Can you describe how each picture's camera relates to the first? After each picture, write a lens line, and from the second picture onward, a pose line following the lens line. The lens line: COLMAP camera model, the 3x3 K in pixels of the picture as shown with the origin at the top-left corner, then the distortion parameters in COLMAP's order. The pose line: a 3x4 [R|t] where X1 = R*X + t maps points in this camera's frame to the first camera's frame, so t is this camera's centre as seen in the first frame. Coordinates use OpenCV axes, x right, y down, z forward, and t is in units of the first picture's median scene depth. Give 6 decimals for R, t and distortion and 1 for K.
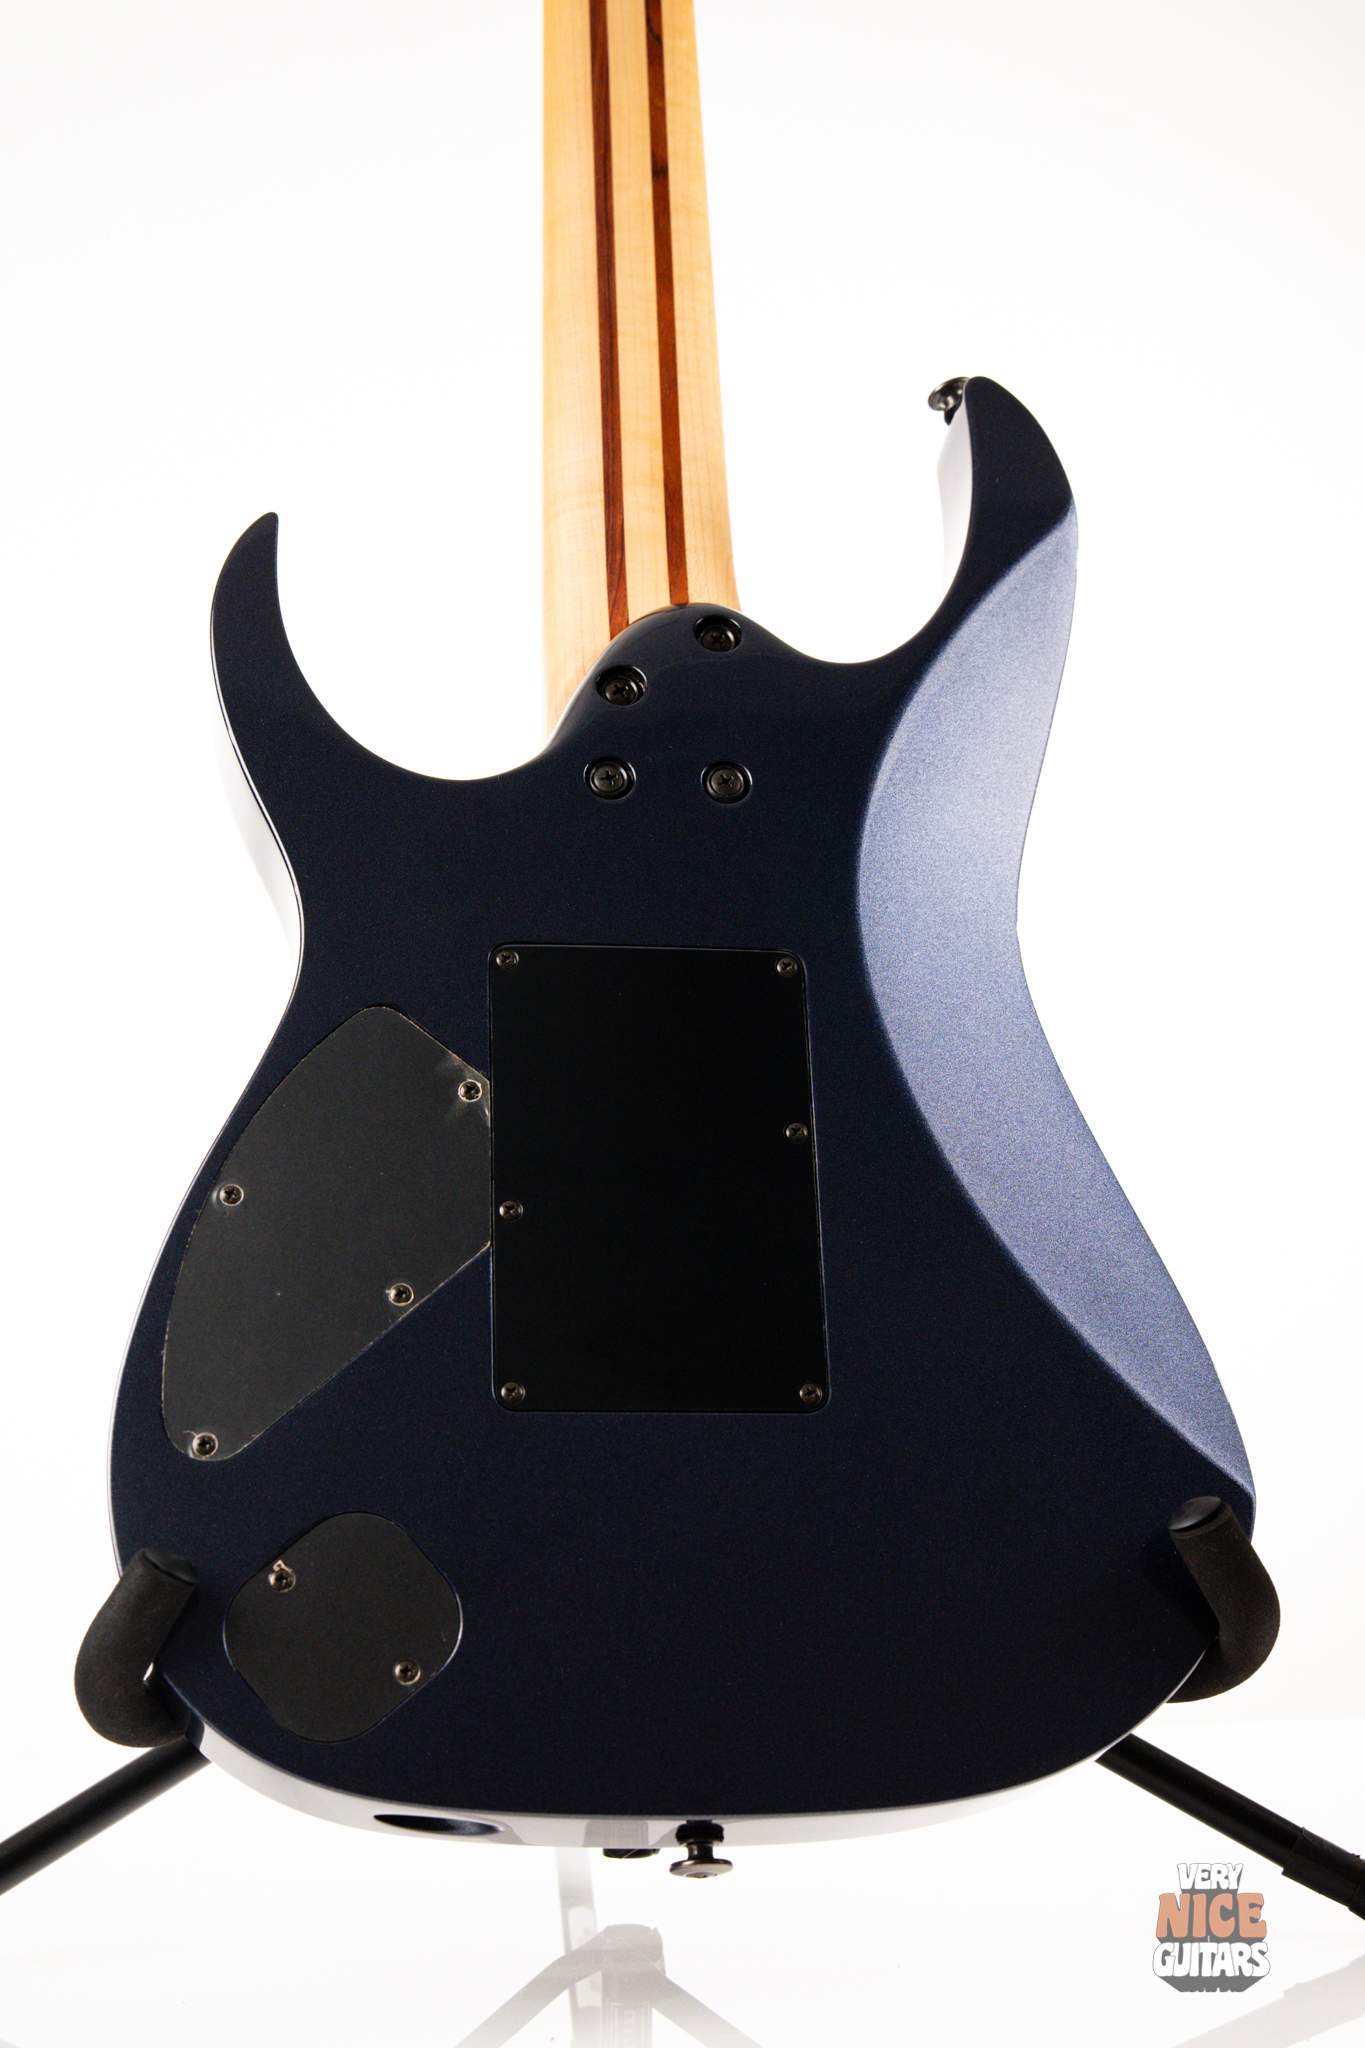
lens RADIAL K [[2926.9, 0, 682.5], [0, 2926.9, 1024.0], [0, 0, 1]] dist [0.104588, -0.164521]
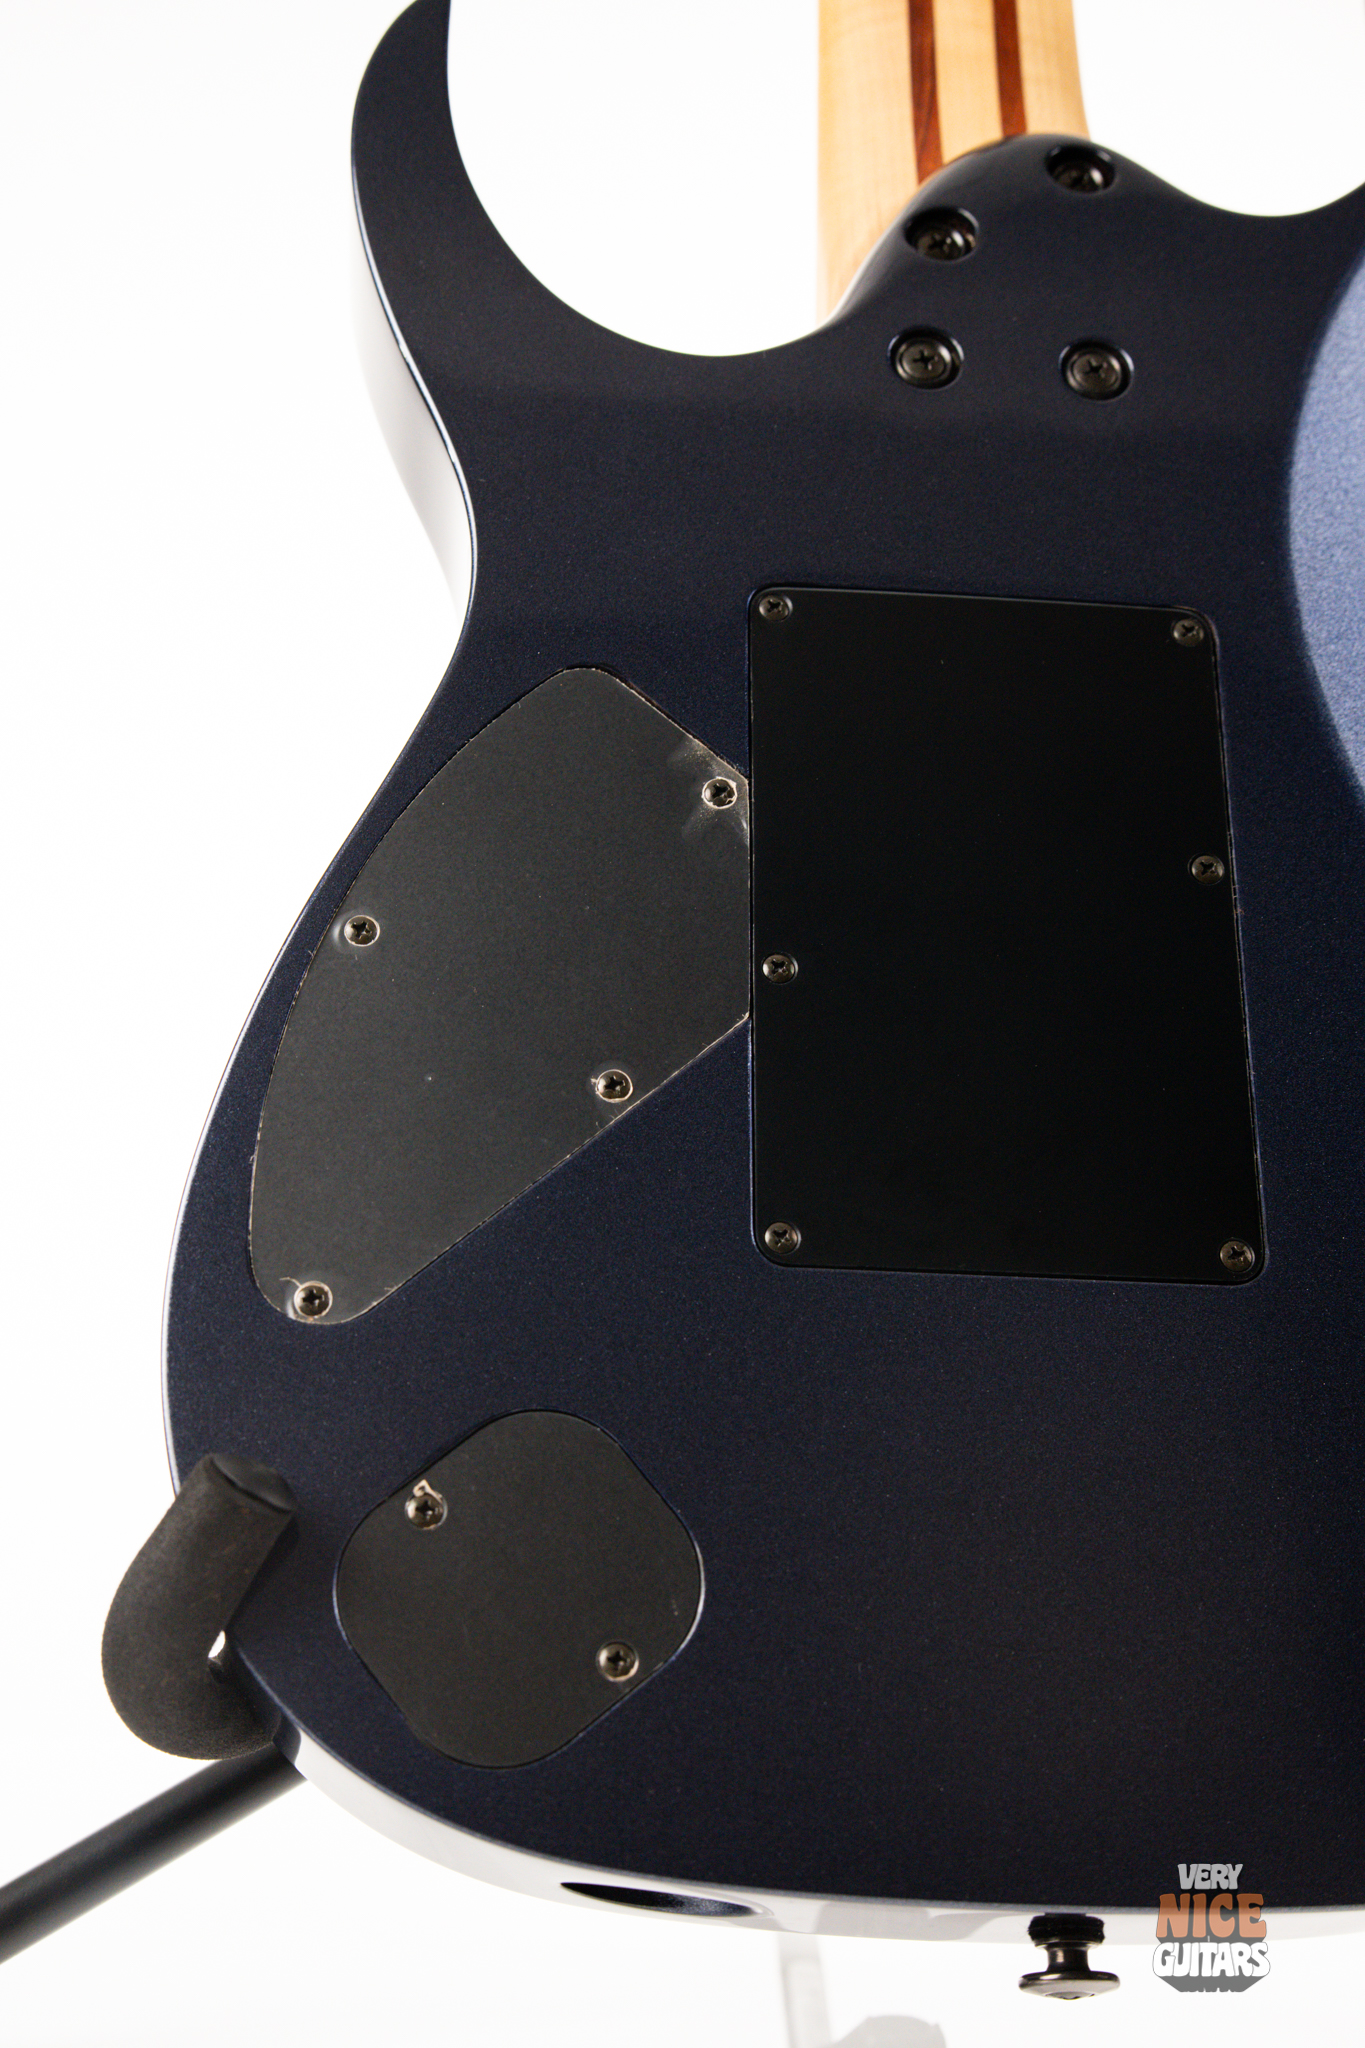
lens RADIAL K [[2926.9, 0, 682.5], [0, 2926.9, 1024.0], [0, 0, 1]] dist [0.104588, -0.164521]
pose [[0.998501, 0.024810, -0.048788, -0.048994], [-0.024008, 0.999568, 0.016946, 0.066965], [0.049188, -0.015750, 0.998665, 0.345422]]
